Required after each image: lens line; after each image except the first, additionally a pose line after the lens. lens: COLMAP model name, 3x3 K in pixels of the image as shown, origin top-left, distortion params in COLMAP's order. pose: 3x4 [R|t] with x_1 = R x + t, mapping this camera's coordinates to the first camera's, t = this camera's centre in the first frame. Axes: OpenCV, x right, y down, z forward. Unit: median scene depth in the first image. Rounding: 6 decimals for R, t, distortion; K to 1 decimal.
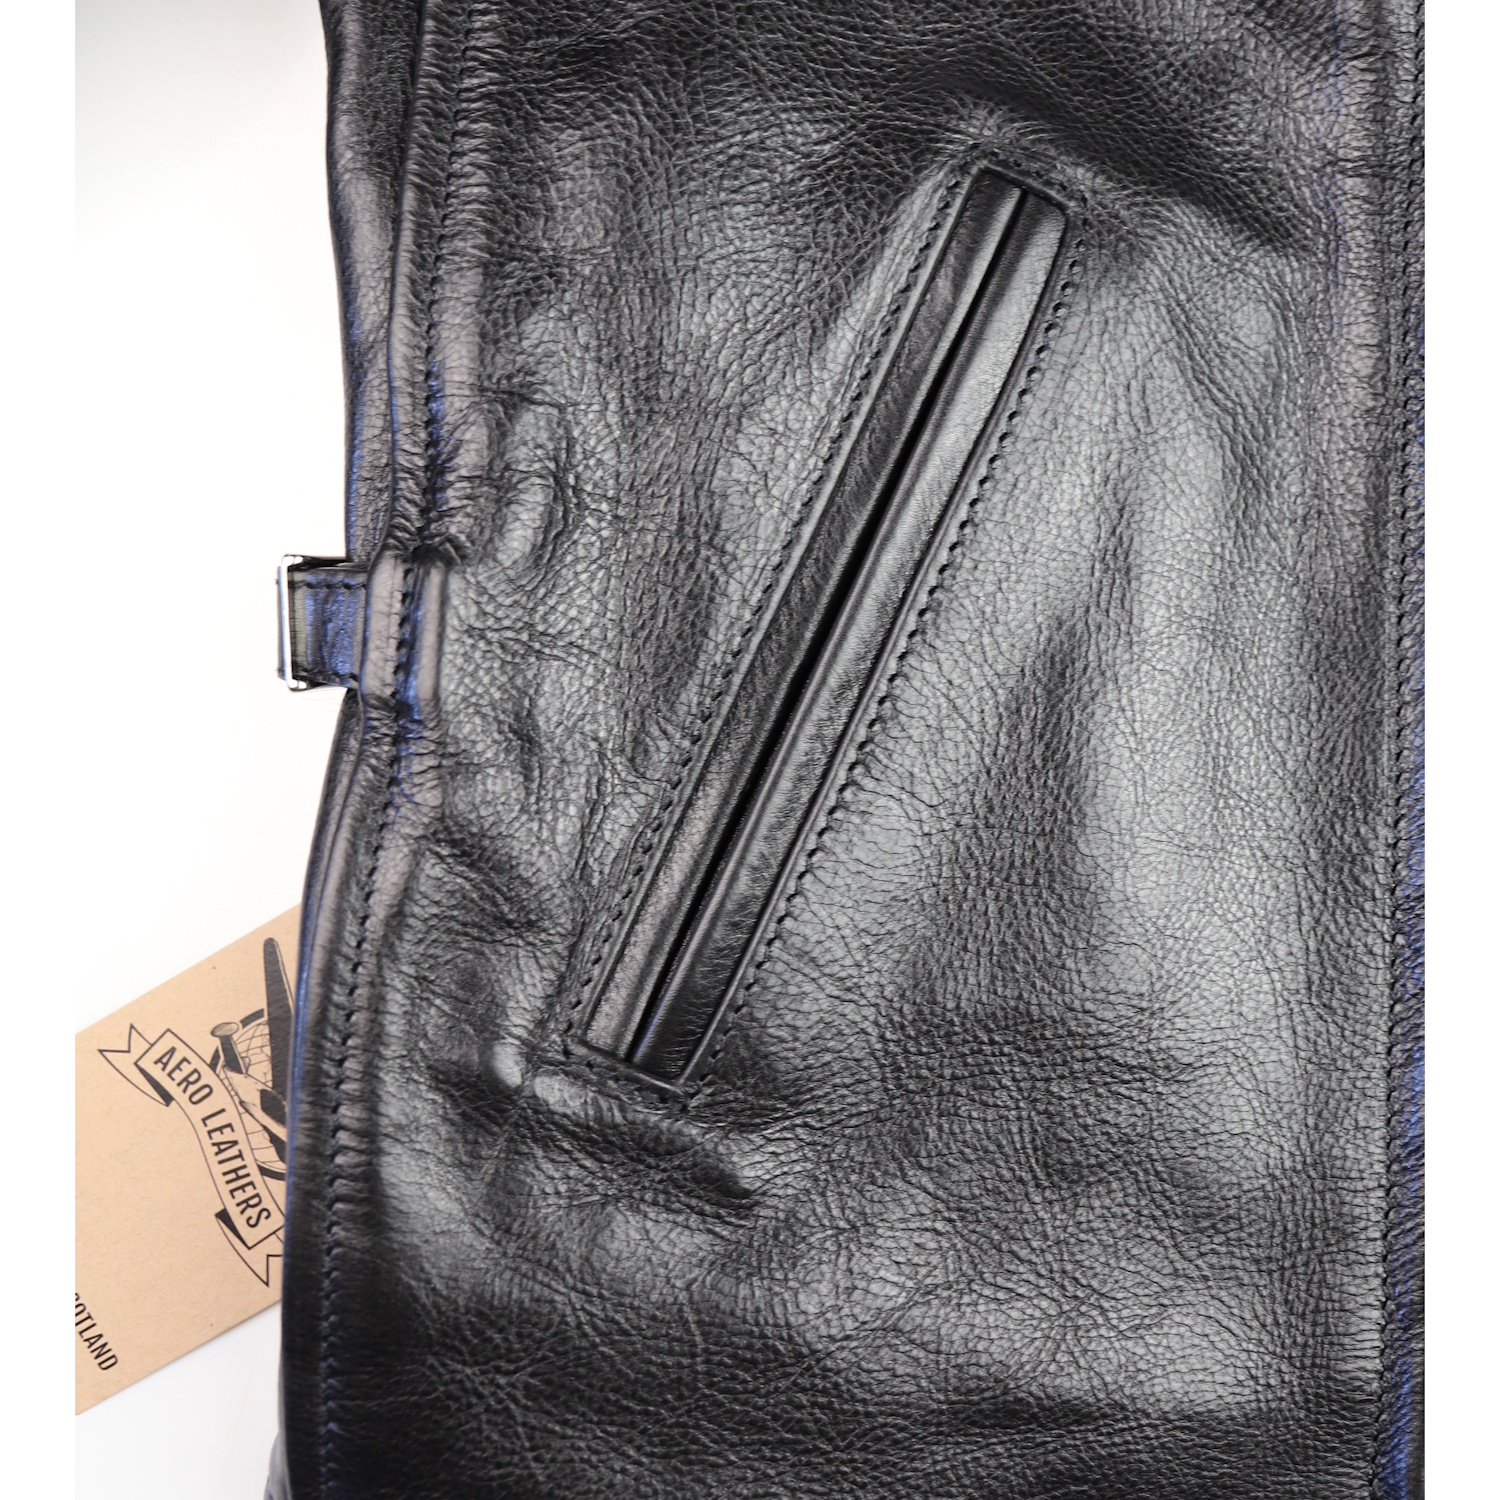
lens RADIAL K [[1326.3, 0, 754.2], [0, 1326.3, 753.9], [0, 0, 1]] dist [0.077409, 0.028011]
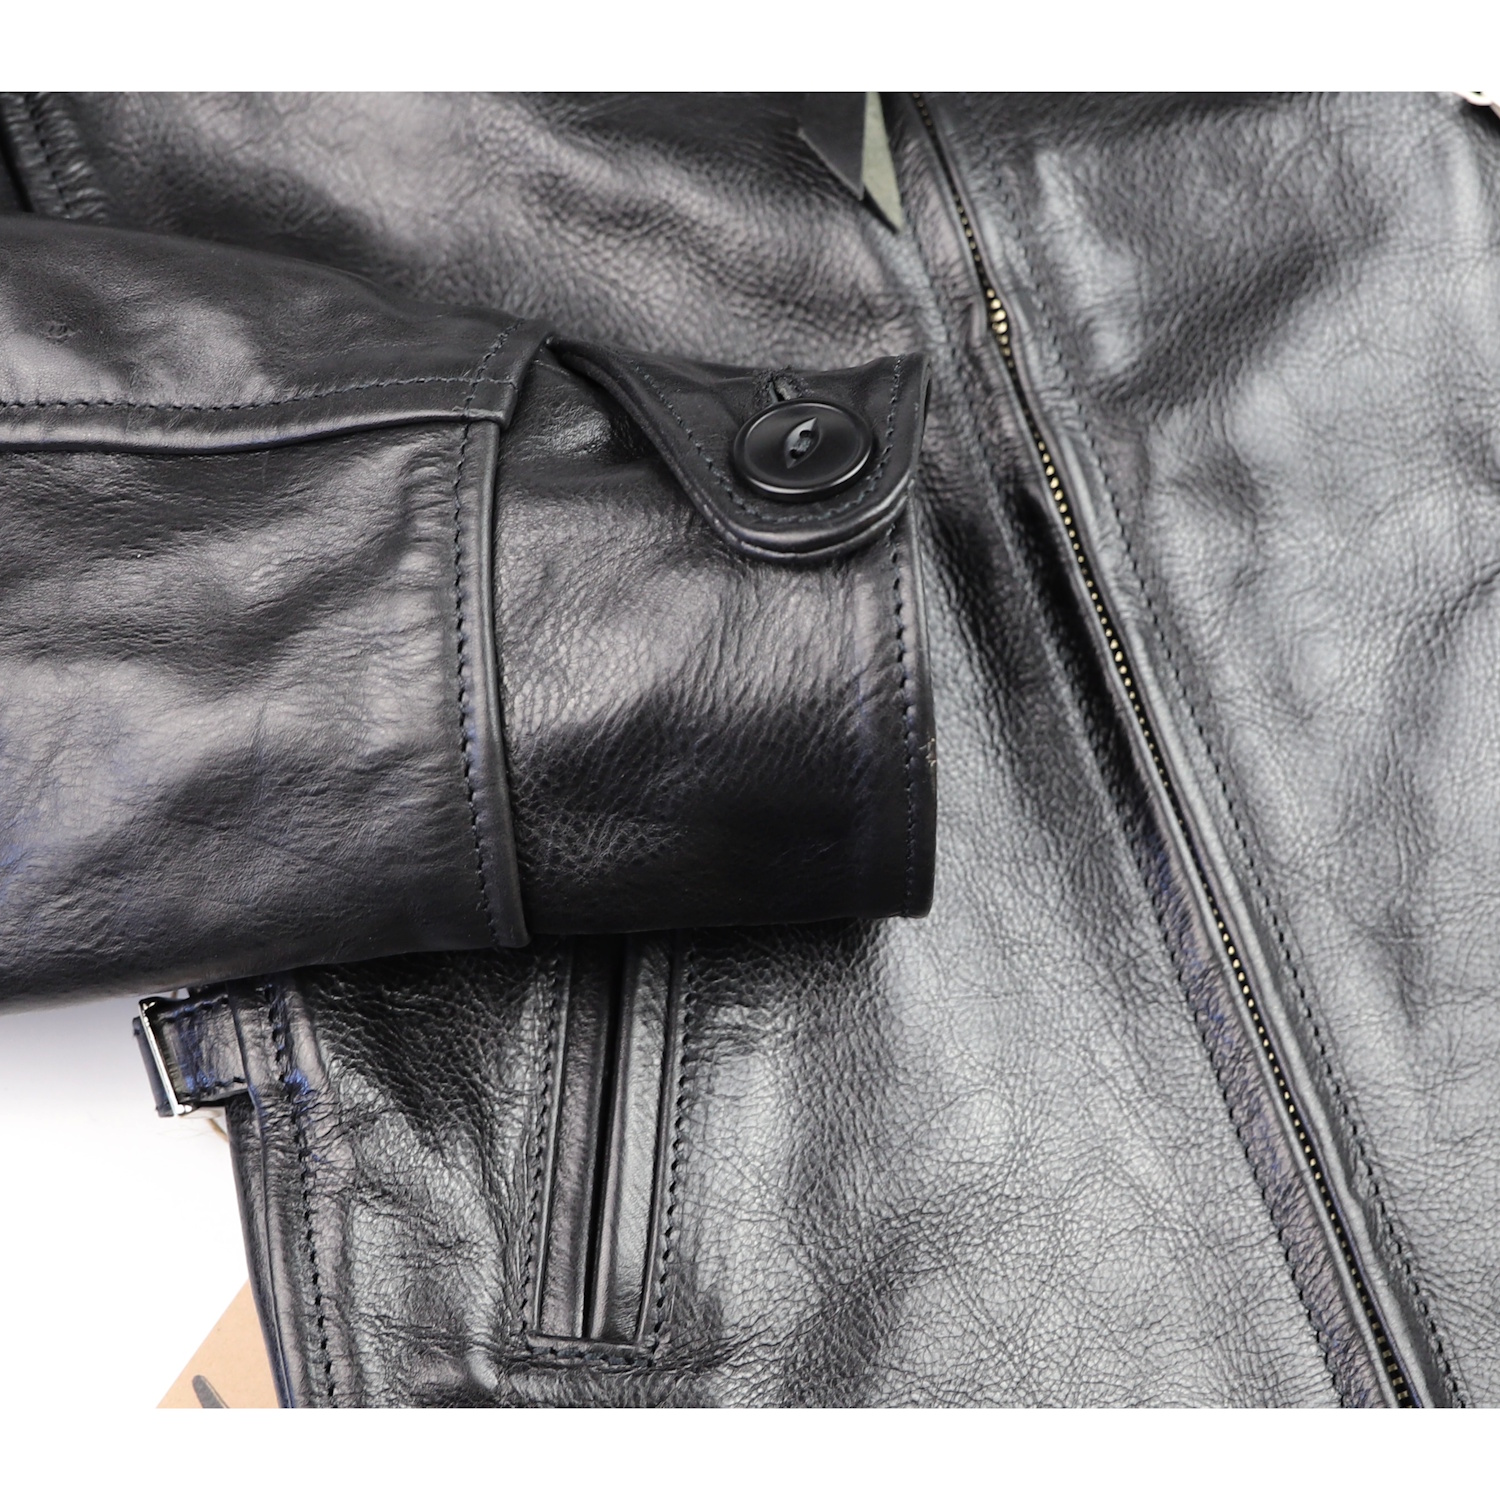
lens RADIAL K [[1326.3, 0, 749.8], [0, 1326.3, 746.2], [0, 0, 1]] dist [0.077409, 0.028011]
pose [[0.930740, -0.312139, 0.190503, -0.028129], [0.349348, 0.912934, -0.210968, 0.065557], [-0.108065, 0.262908, 0.958750, -0.167827]]
